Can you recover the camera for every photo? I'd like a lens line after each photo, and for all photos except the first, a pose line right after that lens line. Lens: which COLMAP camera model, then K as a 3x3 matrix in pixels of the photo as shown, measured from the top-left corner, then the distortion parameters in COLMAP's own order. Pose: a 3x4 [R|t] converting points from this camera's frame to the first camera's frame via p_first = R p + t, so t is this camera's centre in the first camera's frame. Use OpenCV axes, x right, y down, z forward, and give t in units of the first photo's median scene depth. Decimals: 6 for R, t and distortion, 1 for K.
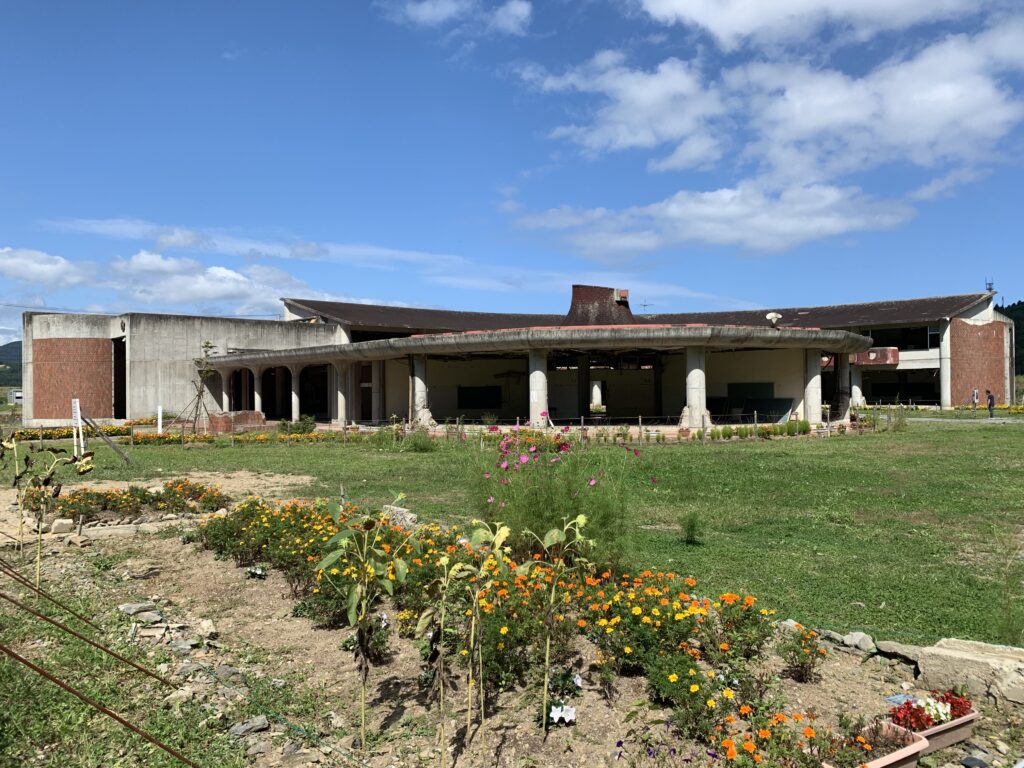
lens RADIAL K [[764.6, 0, 508.8], [0, 764.6, 384.3], [0, 0, 1]] dist [0.030724, -0.014041]
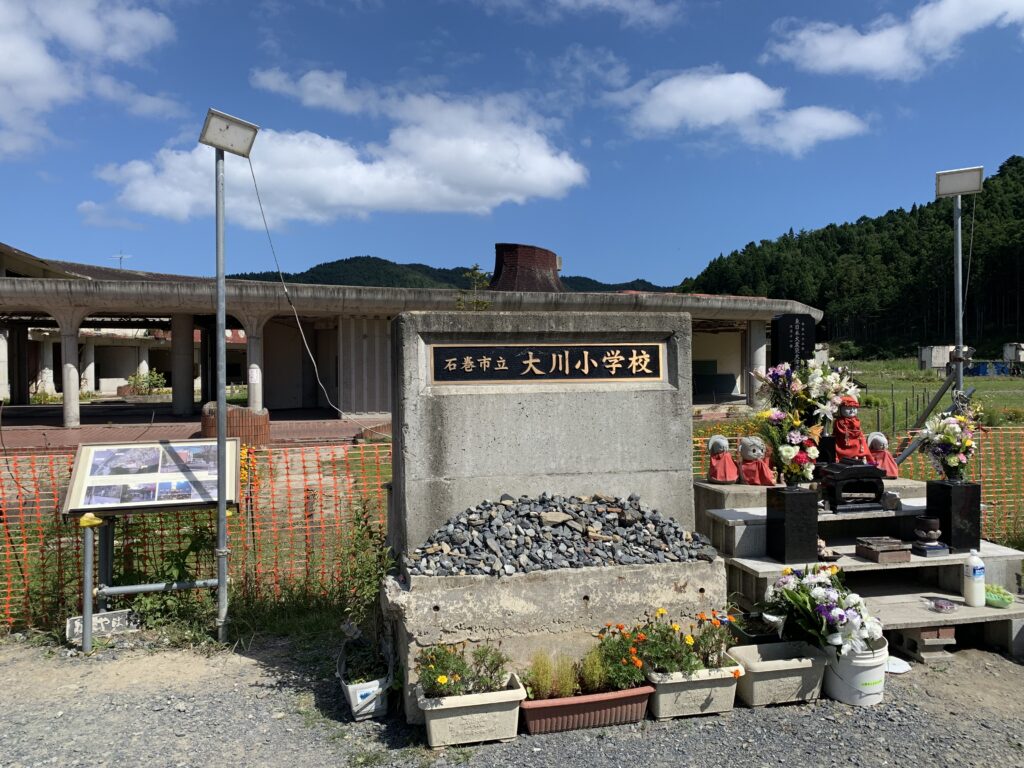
lens RADIAL K [[764.6, 0, 499.3], [0, 764.6, 353.2], [0, 0, 1]] dist [0.030724, -0.014041]
pose [[0.461217, 0.023471, 0.886977, -0.579698], [-0.012254, 0.999723, -0.020083, 0.009513], [-0.887203, -0.001606, 0.461377, 0.523908]]
